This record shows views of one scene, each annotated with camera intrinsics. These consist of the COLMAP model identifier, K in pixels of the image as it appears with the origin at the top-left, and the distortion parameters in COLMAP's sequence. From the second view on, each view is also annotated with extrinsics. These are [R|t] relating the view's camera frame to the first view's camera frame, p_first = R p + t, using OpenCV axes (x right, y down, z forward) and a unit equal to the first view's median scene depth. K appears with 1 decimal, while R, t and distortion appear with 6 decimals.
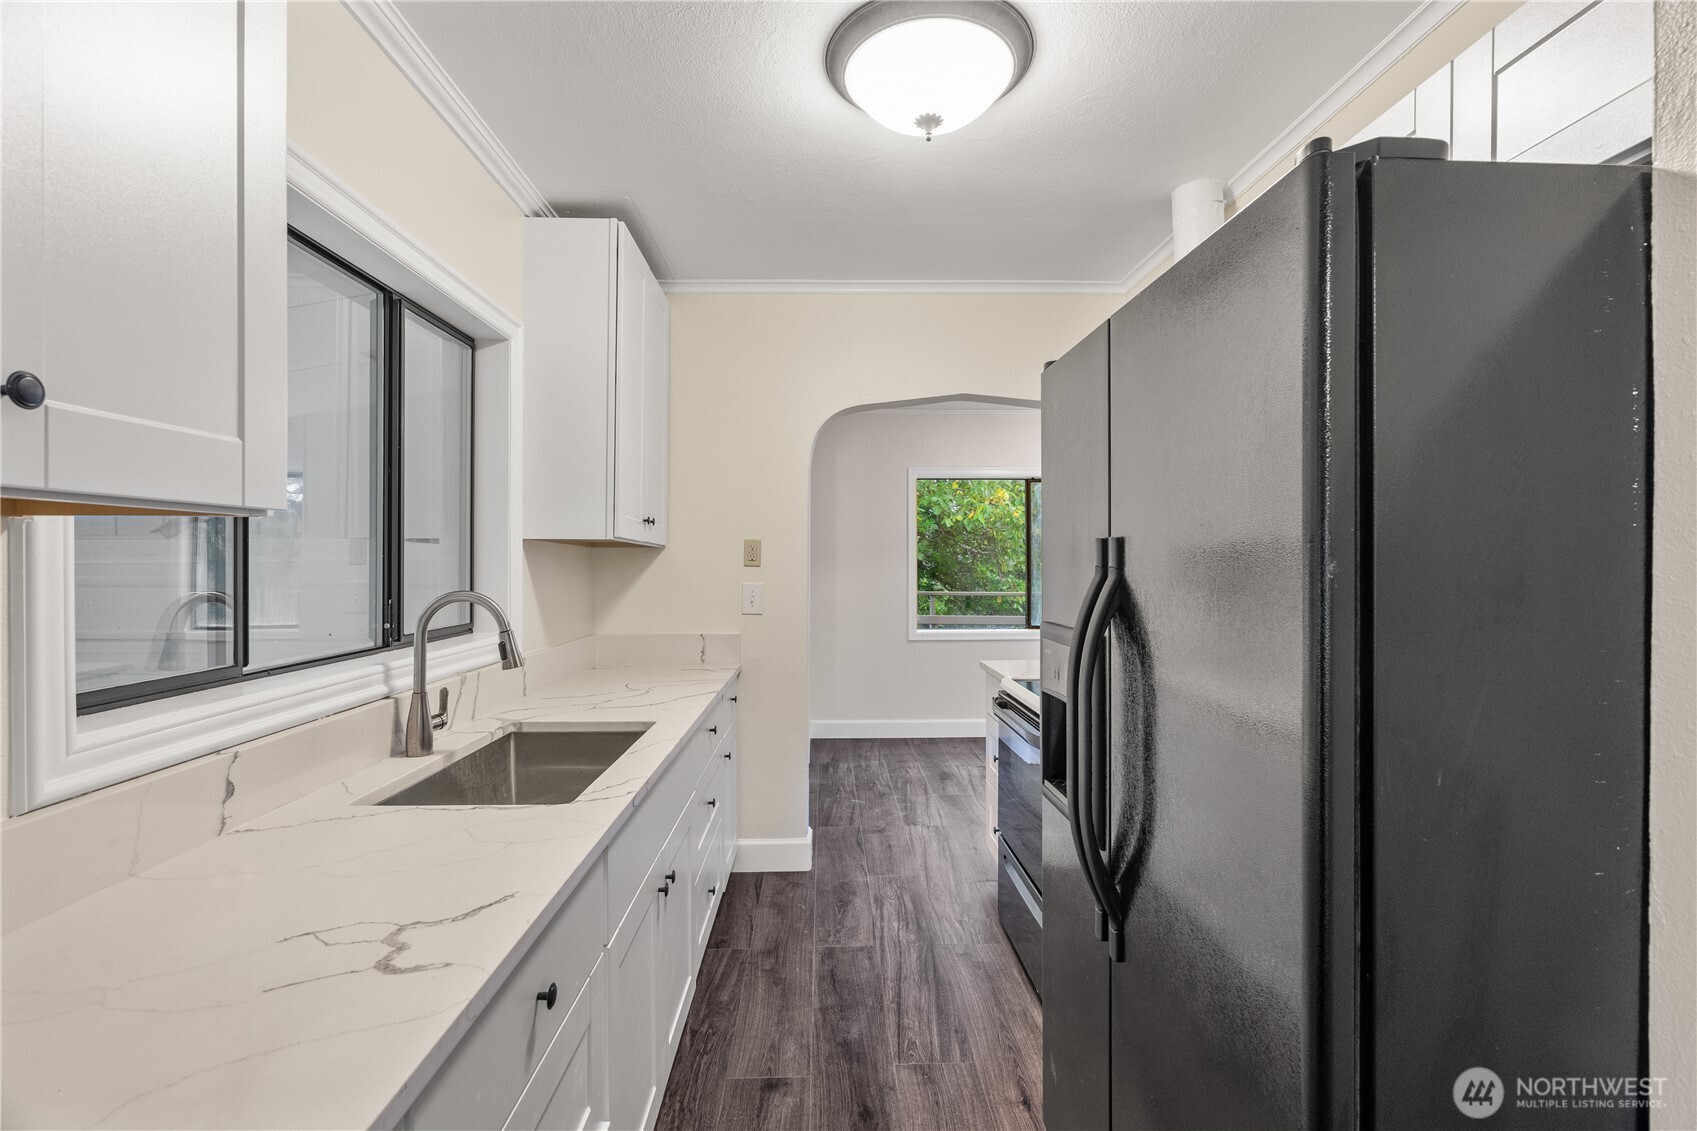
lens RADIAL K [[759.6, 0, 848.5], [0, 759.6, 565.5], [0, 0, 1]] dist [-0.008721, 0.000958]
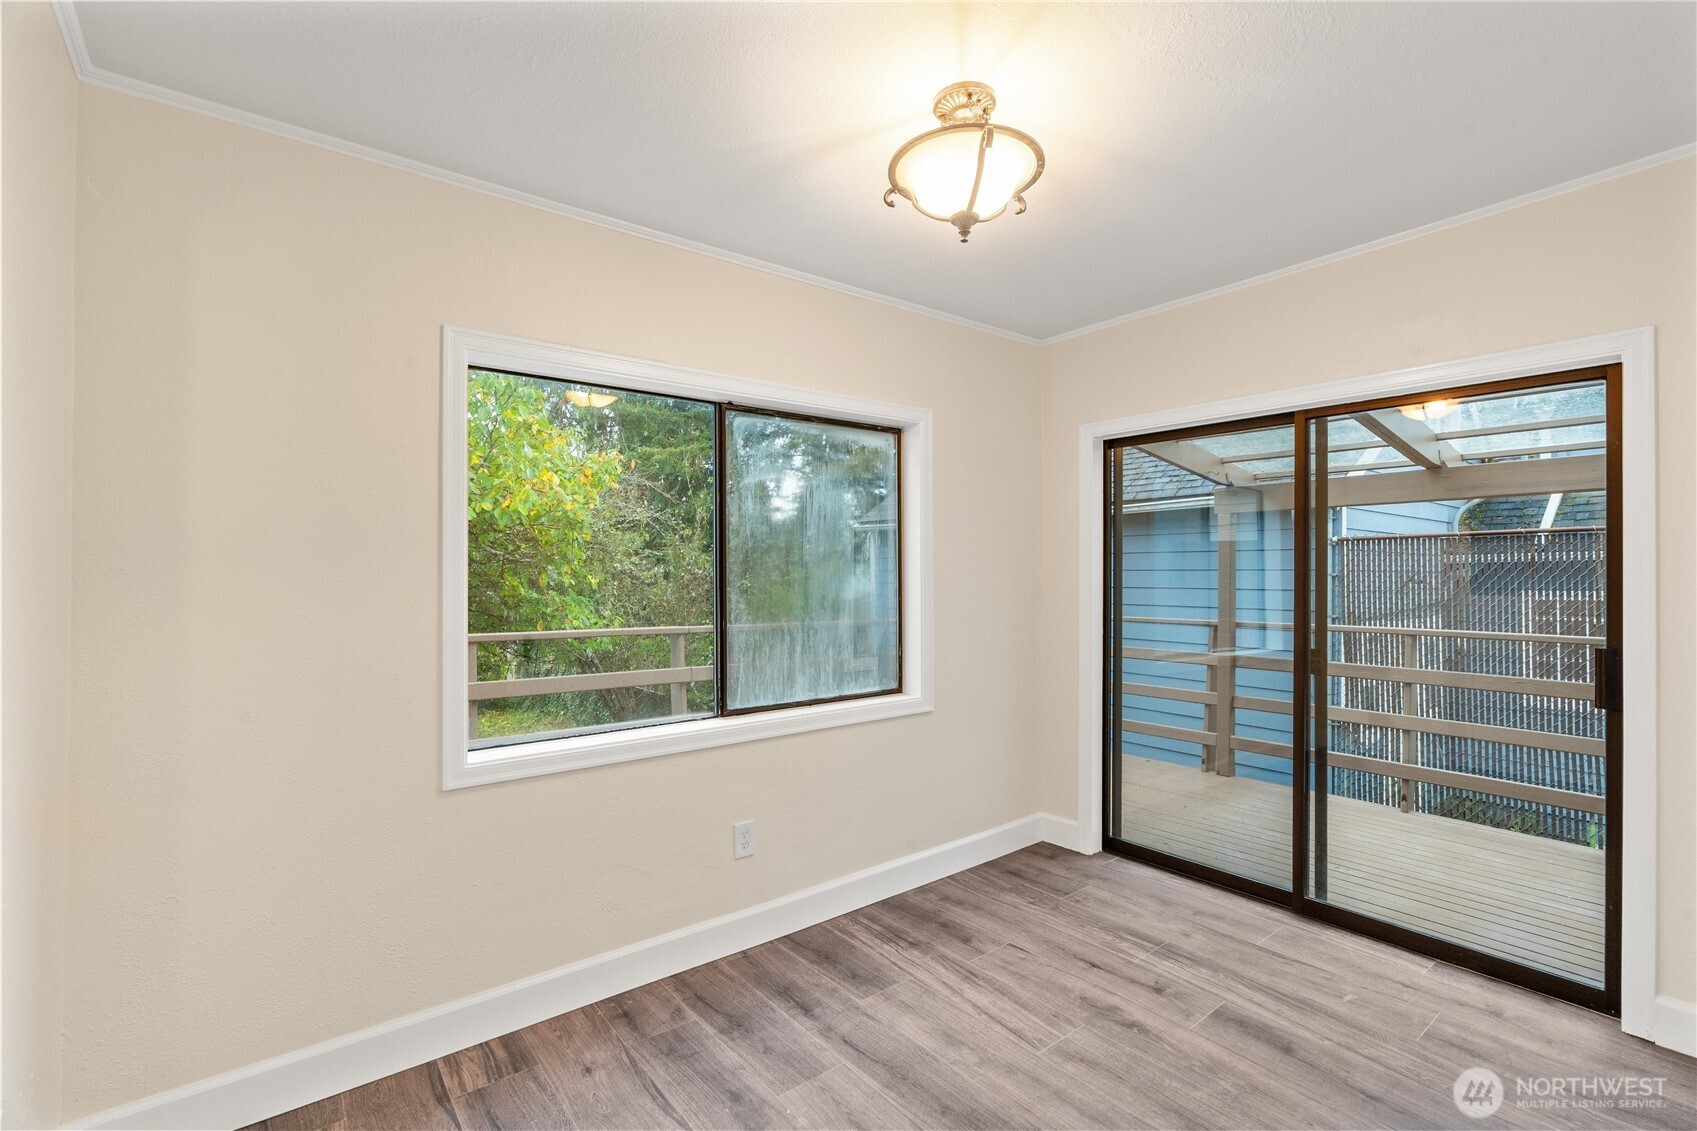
lens RADIAL K [[759.6, 0, 848.5], [0, 759.6, 565.5], [0, 0, 1]] dist [-0.008721, 0.000958]
pose [[0.805004, 0.001026, 0.593268, 0.010480], [0.005800, 0.999937, -0.009600, -0.004078], [-0.593241, 0.011169, 0.804947, 0.292932]]
